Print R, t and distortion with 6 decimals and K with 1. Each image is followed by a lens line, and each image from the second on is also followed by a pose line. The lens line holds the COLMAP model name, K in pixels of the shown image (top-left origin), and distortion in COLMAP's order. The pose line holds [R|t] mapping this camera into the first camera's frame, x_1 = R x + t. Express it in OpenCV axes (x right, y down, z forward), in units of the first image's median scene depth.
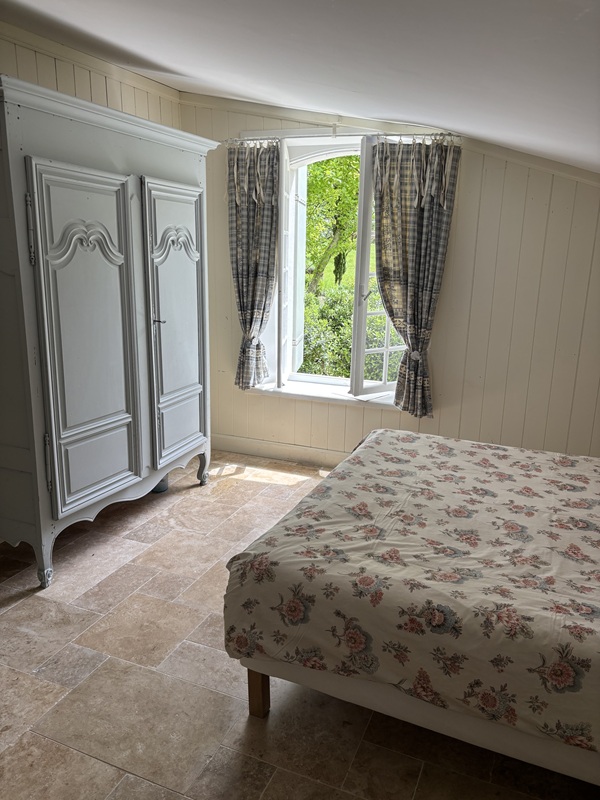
lens RADIAL K [[595.2, 0, 305.6], [0, 595.2, 401.2], [0, 0, 1]] dist [0.046104, -0.060949]
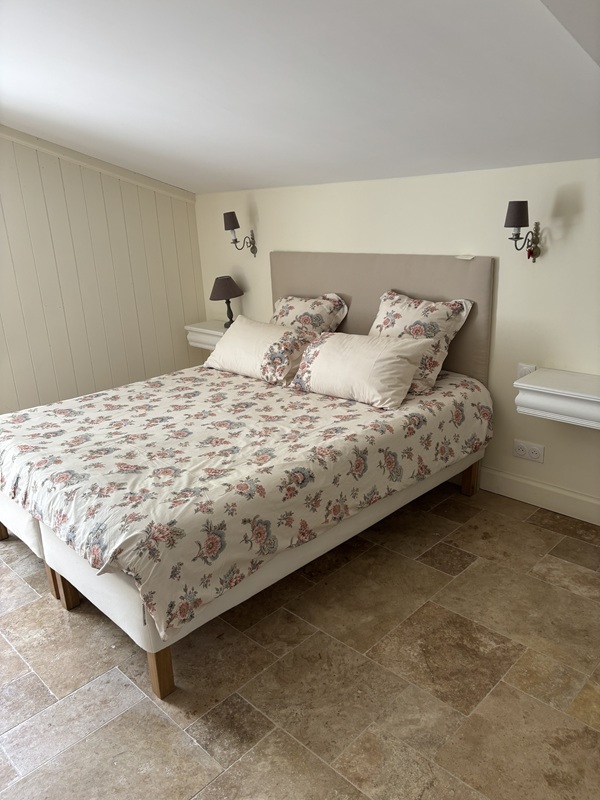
lens RADIAL K [[595.2, 0, 305.6], [0, 595.2, 401.2], [0, 0, 1]] dist [0.046104, -0.060949]
pose [[0.372607, -0.320911, 0.870735, -0.661629], [0.283112, 0.932881, 0.222666, -0.061062], [-0.883749, 0.163549, 0.438452, 0.300905]]
